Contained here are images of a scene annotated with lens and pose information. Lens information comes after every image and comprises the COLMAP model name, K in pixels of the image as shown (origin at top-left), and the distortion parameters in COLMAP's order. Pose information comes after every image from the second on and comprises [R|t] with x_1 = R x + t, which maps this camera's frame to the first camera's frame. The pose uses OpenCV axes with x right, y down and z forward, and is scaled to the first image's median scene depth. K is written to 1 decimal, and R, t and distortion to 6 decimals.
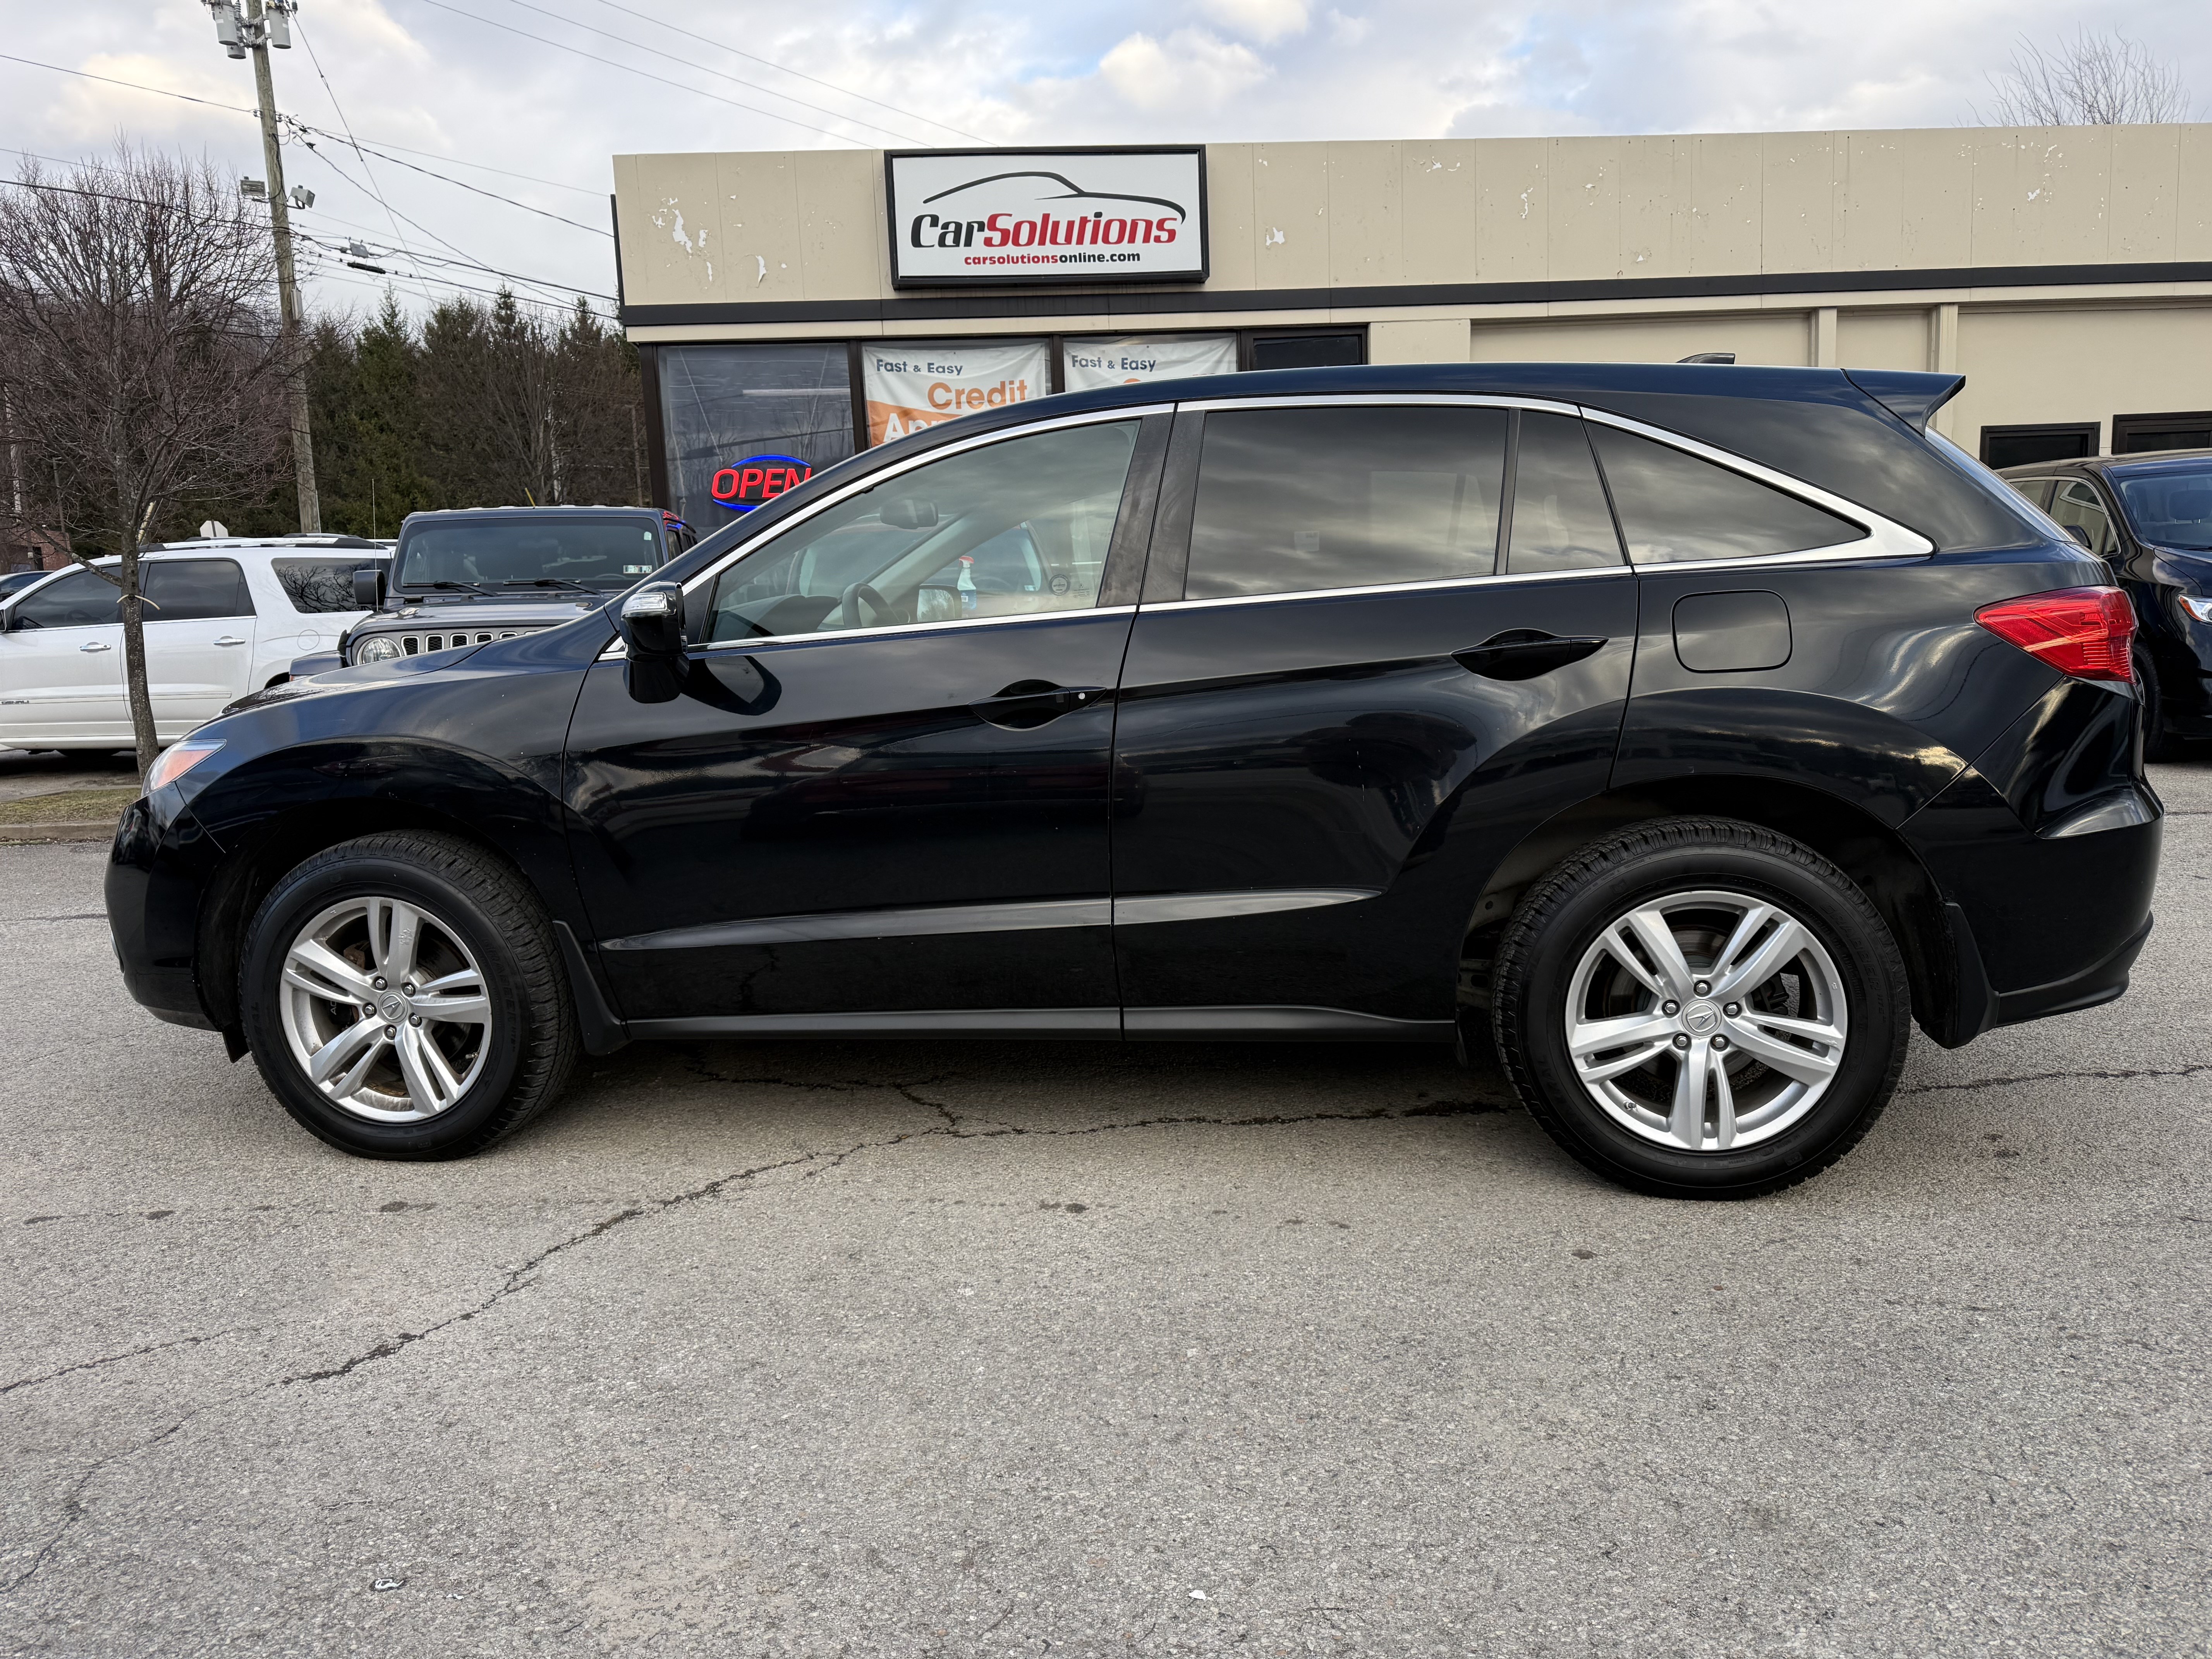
lens RADIAL K [[1560.6, 0, 1109.1], [0, 1560.6, 875.1], [0, 0, 1]] dist [0.021245, -0.028273]
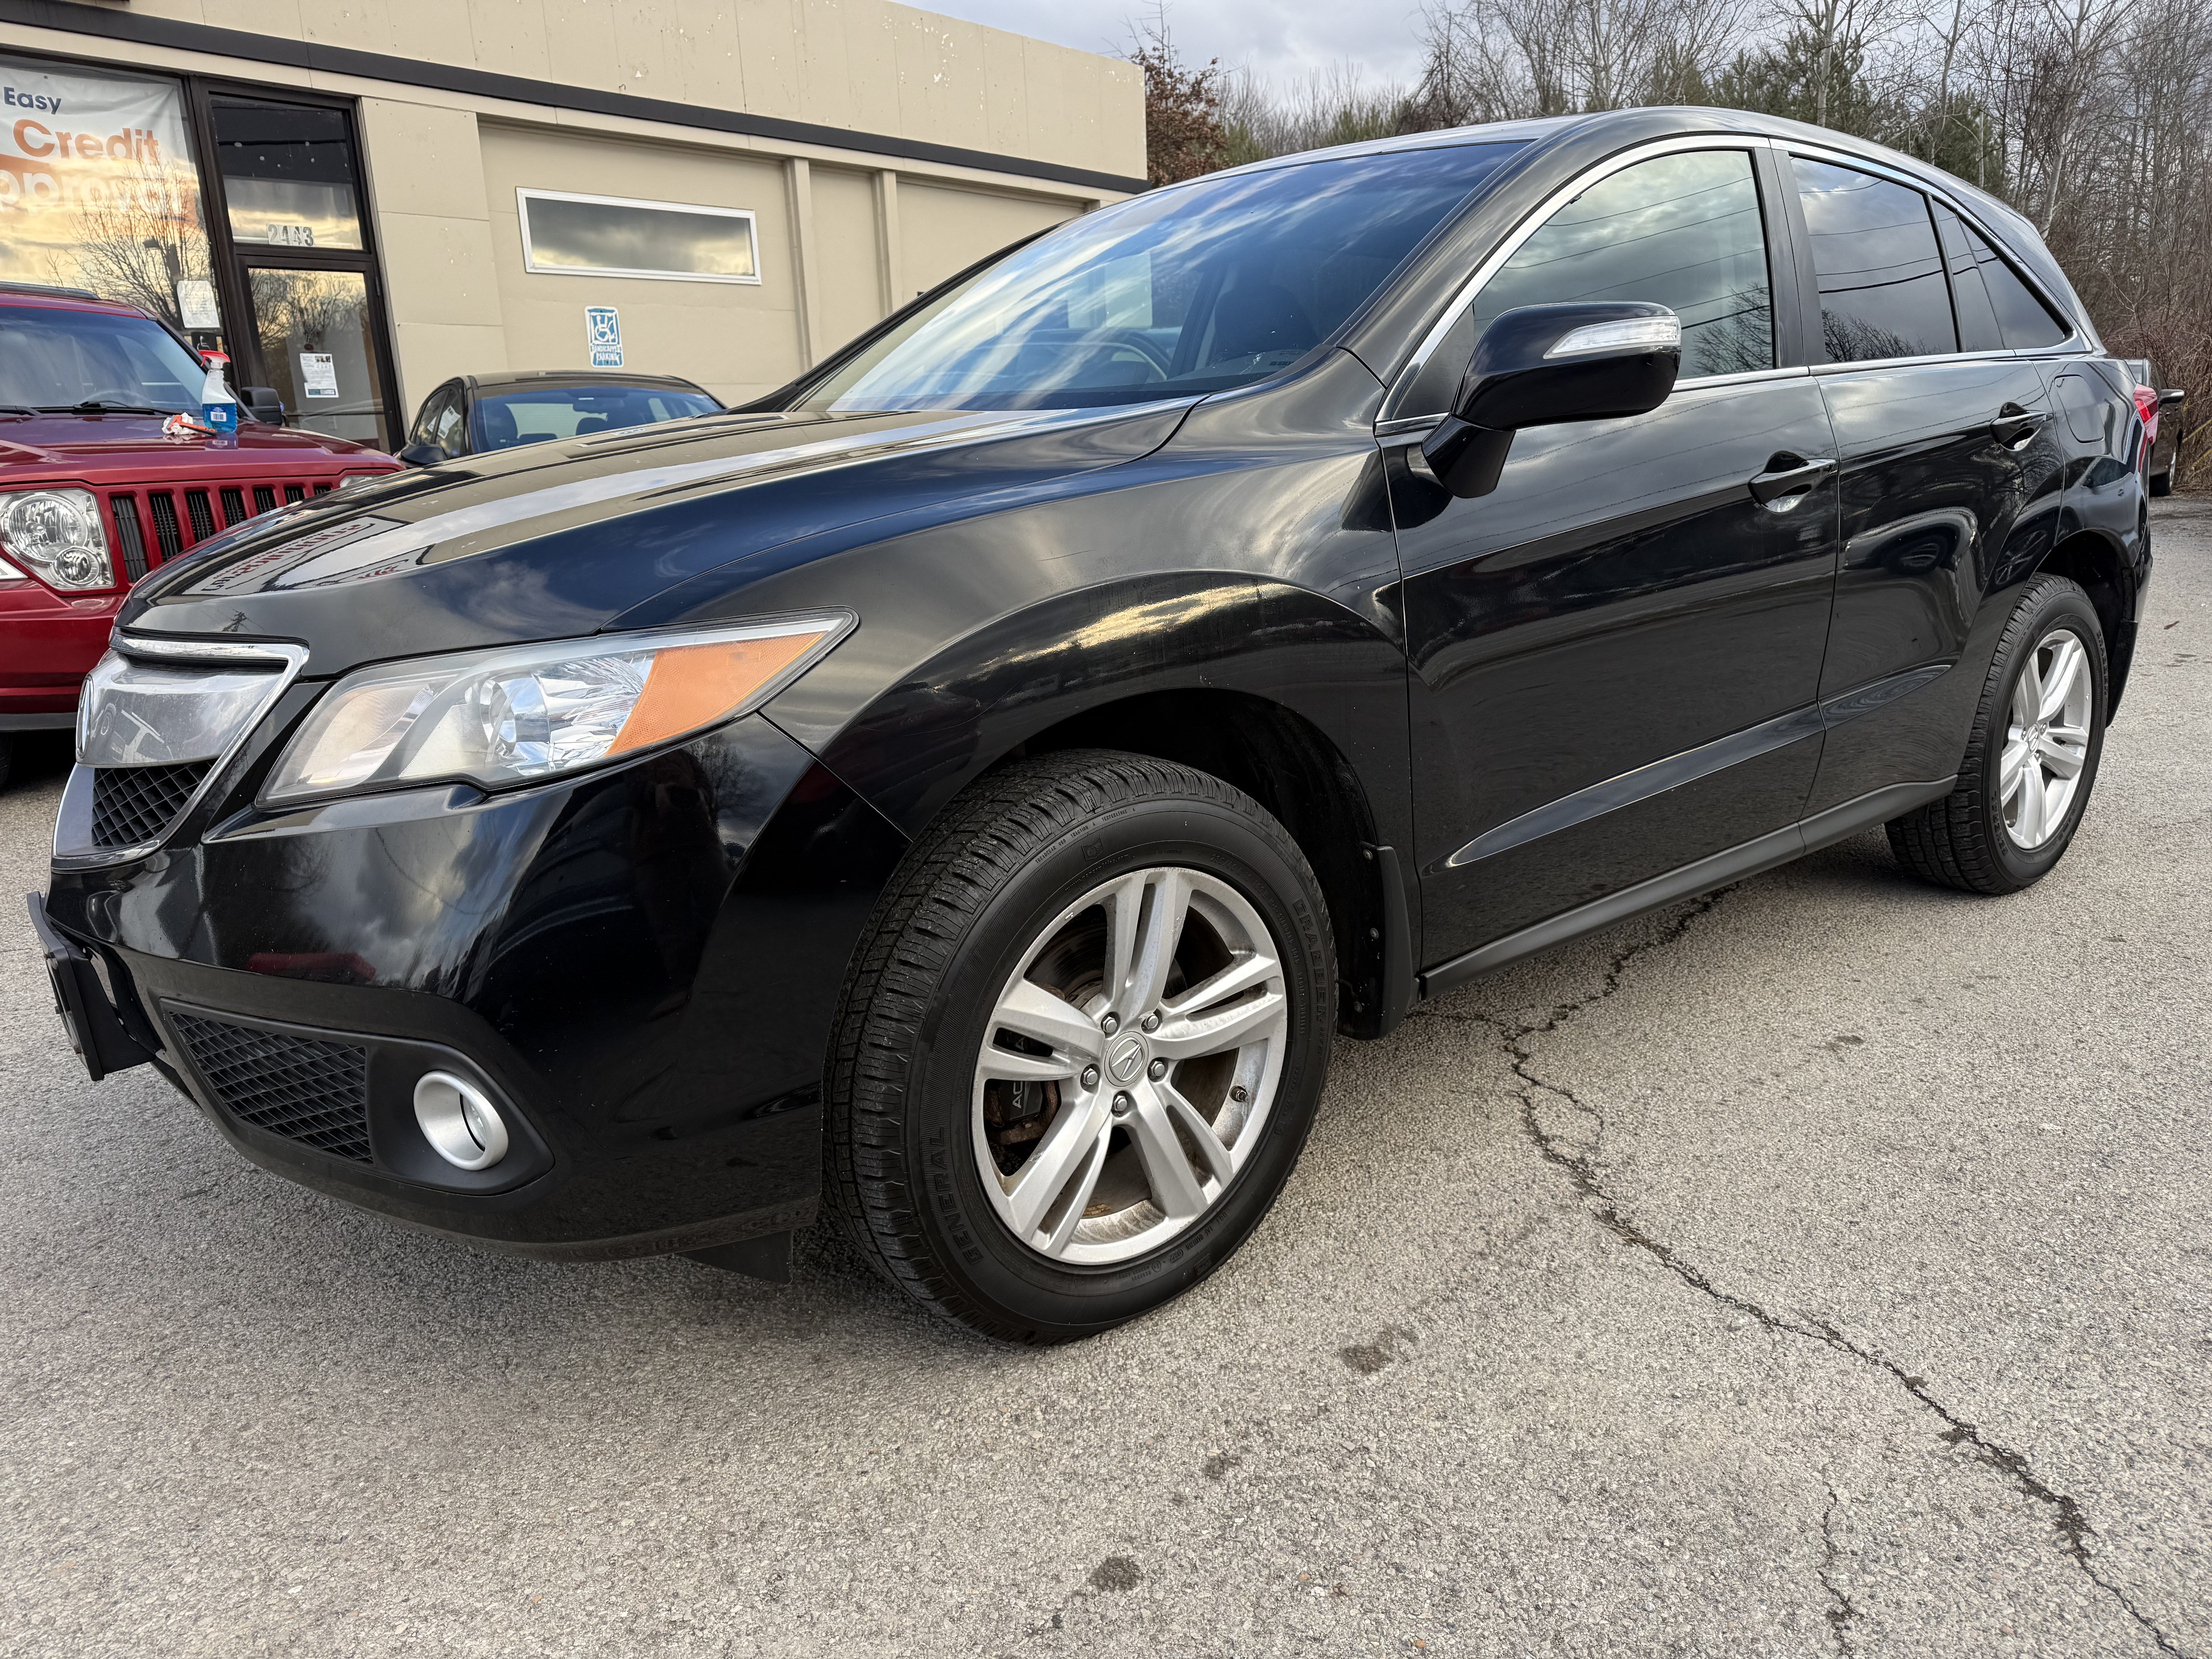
lens RADIAL K [[1560.6, 0, 1136.5], [0, 1560.6, 847.9], [0, 0, 1]] dist [0.021245, -0.028273]
pose [[0.654485, -0.178917, 0.734600, -0.244537], [0.132865, 0.983694, 0.121211, -0.016680], [-0.744309, 0.018272, 0.667585, 0.177533]]
